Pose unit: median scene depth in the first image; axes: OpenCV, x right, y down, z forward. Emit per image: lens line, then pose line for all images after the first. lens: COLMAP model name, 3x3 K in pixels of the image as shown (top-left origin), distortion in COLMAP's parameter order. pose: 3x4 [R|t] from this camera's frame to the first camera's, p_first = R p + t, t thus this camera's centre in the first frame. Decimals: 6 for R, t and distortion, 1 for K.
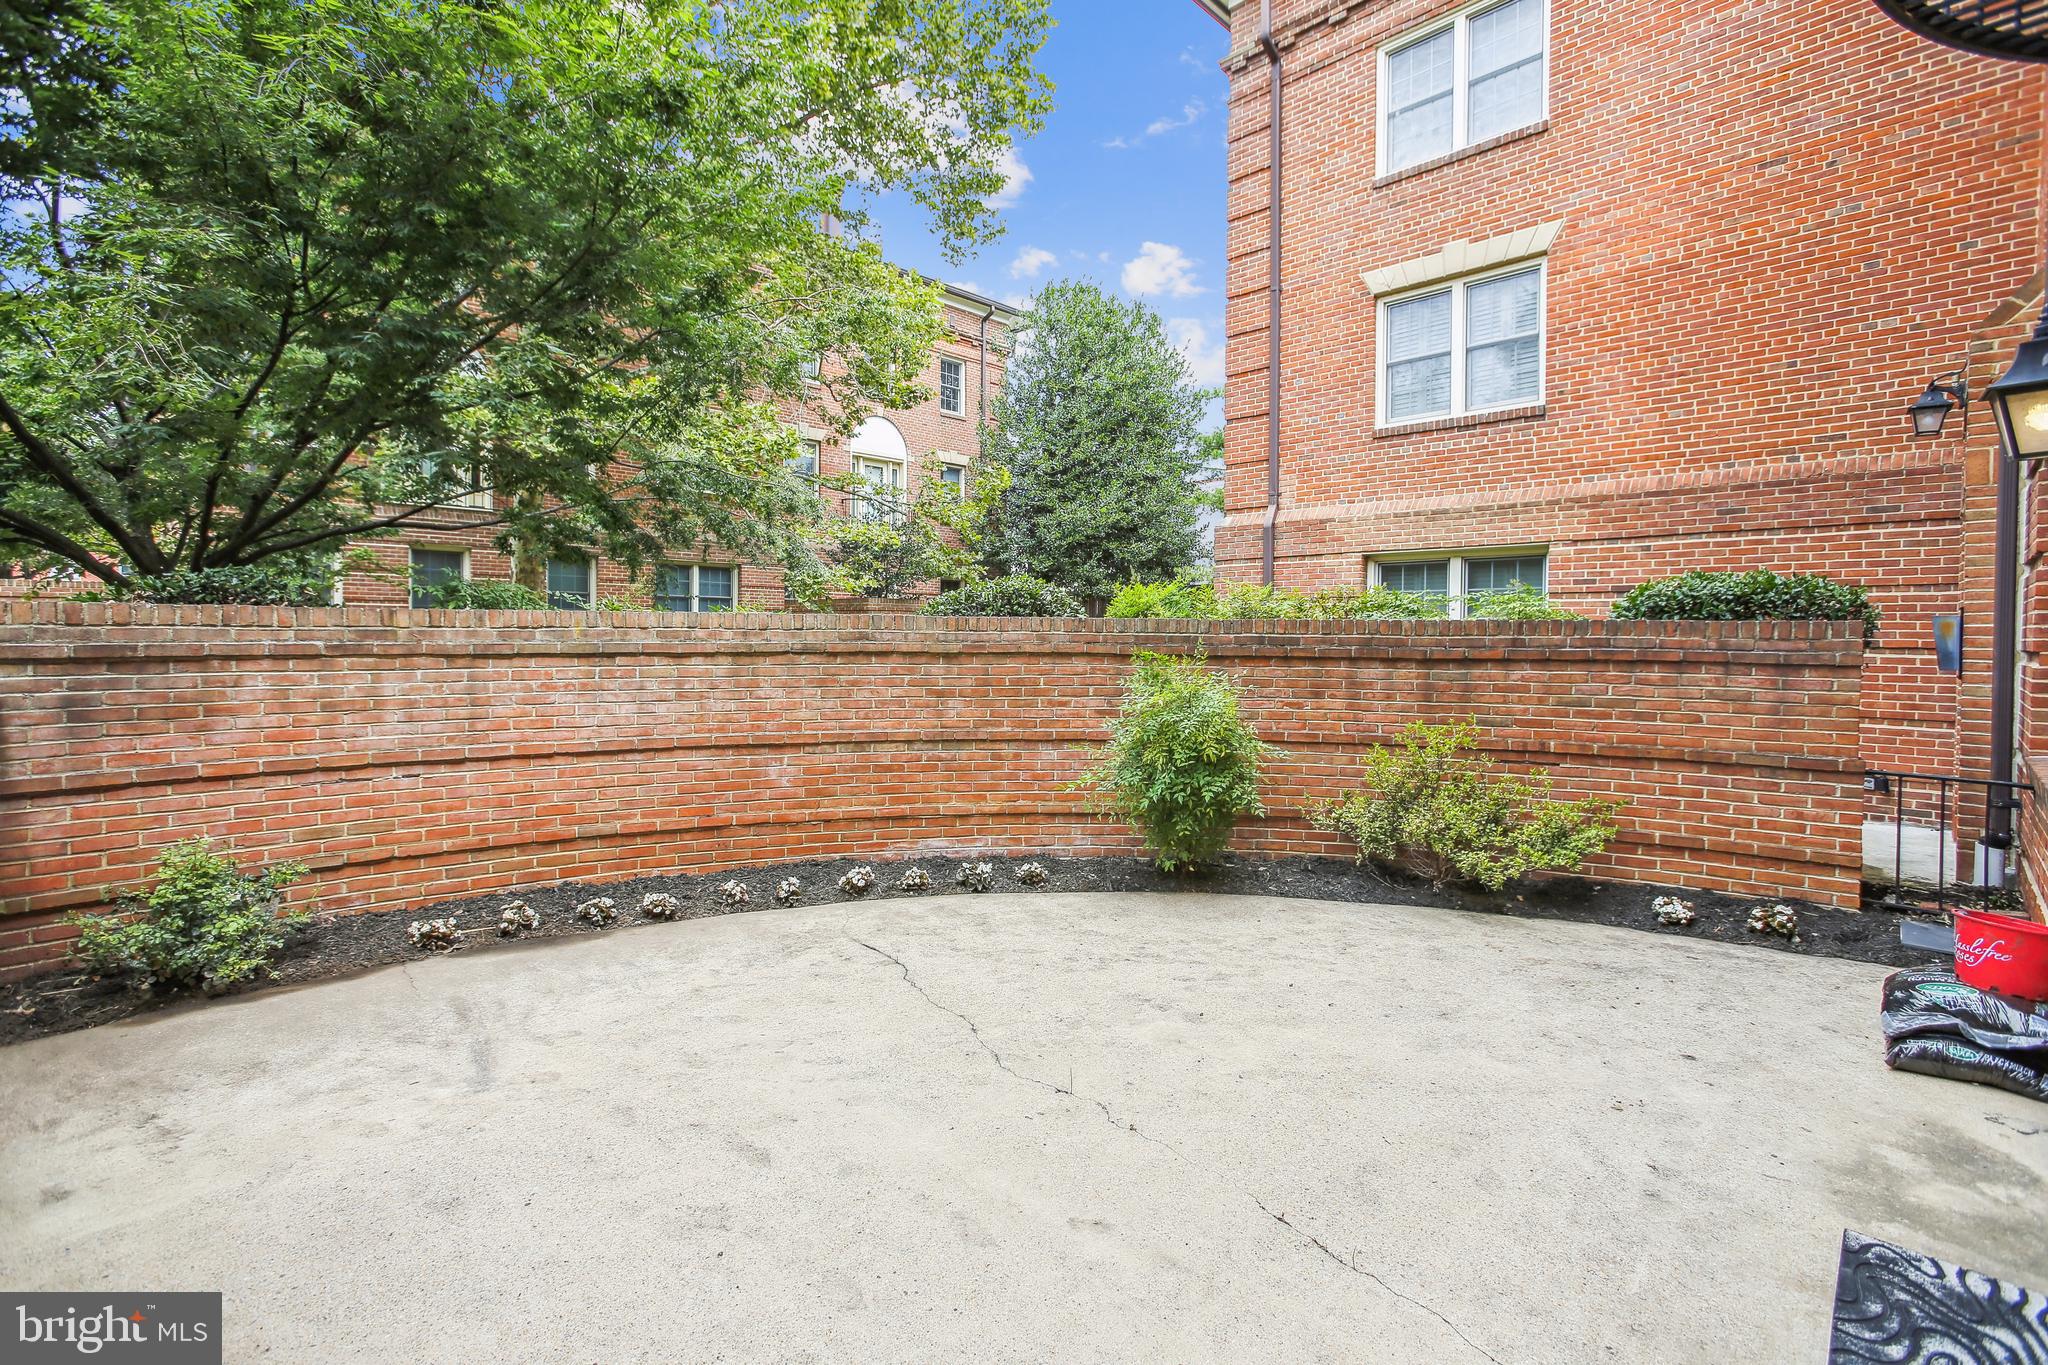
lens RADIAL K [[915.7, 0, 1029.4], [0, 915.7, 643.4], [0, 0, 1]] dist [-0.002368, -0.000376]
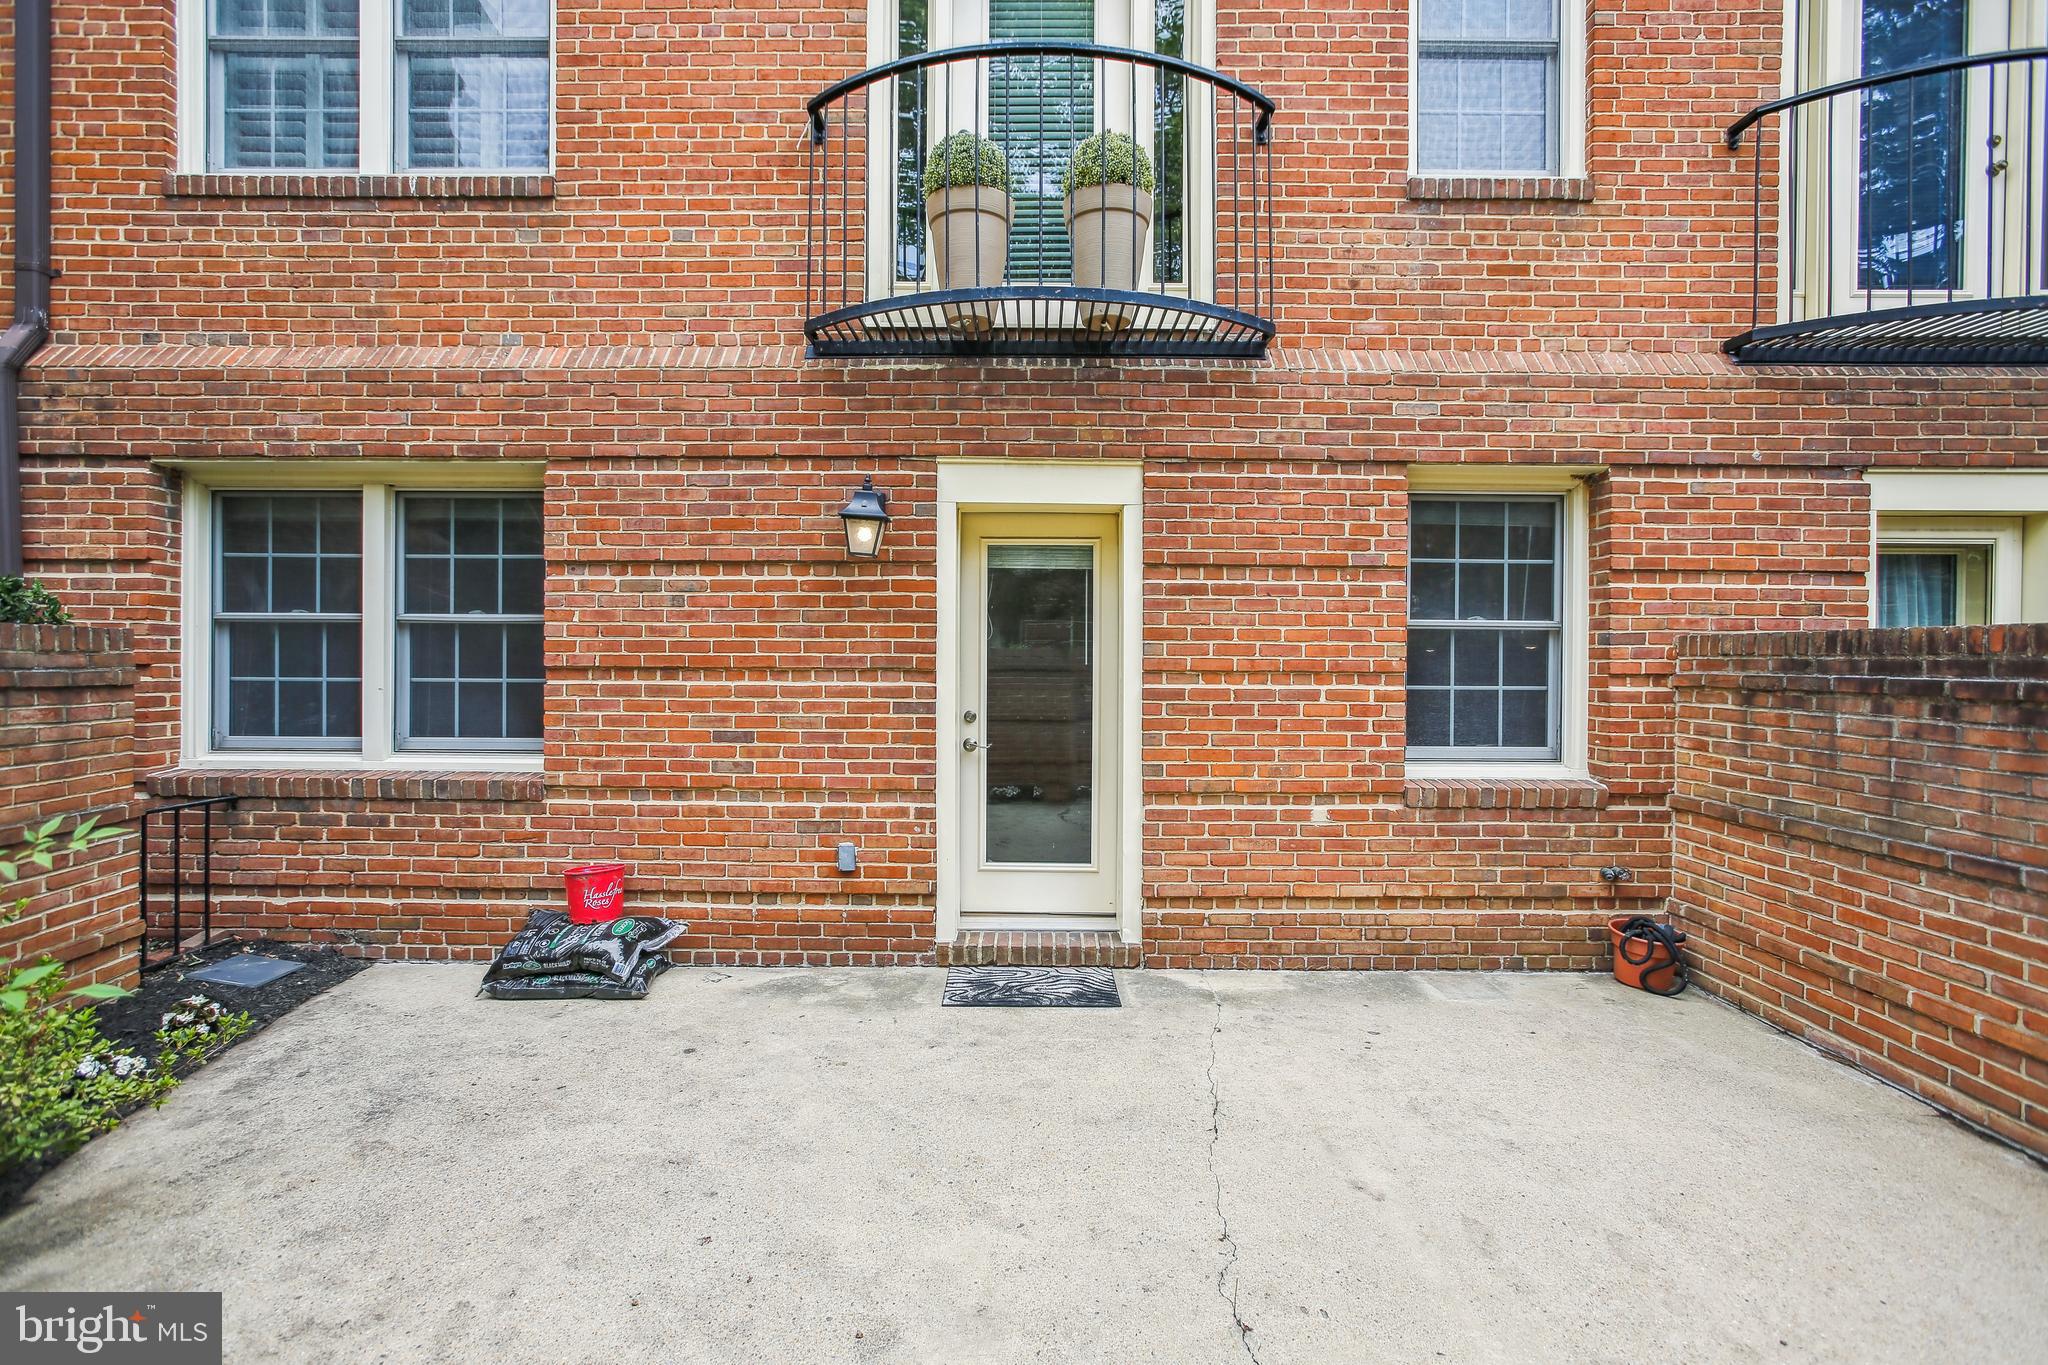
lens RADIAL K [[925.7, 0, 1024.0], [0, 925.7, 682.5], [0, 0, 1]] dist [-0.021021, 0.013334]
pose [[-0.695371, -0.028387, 0.718091, -0.262450], [-0.005020, 0.999387, 0.034646, -0.011729], [-0.718634, 0.020487, -0.695087, 1.260440]]
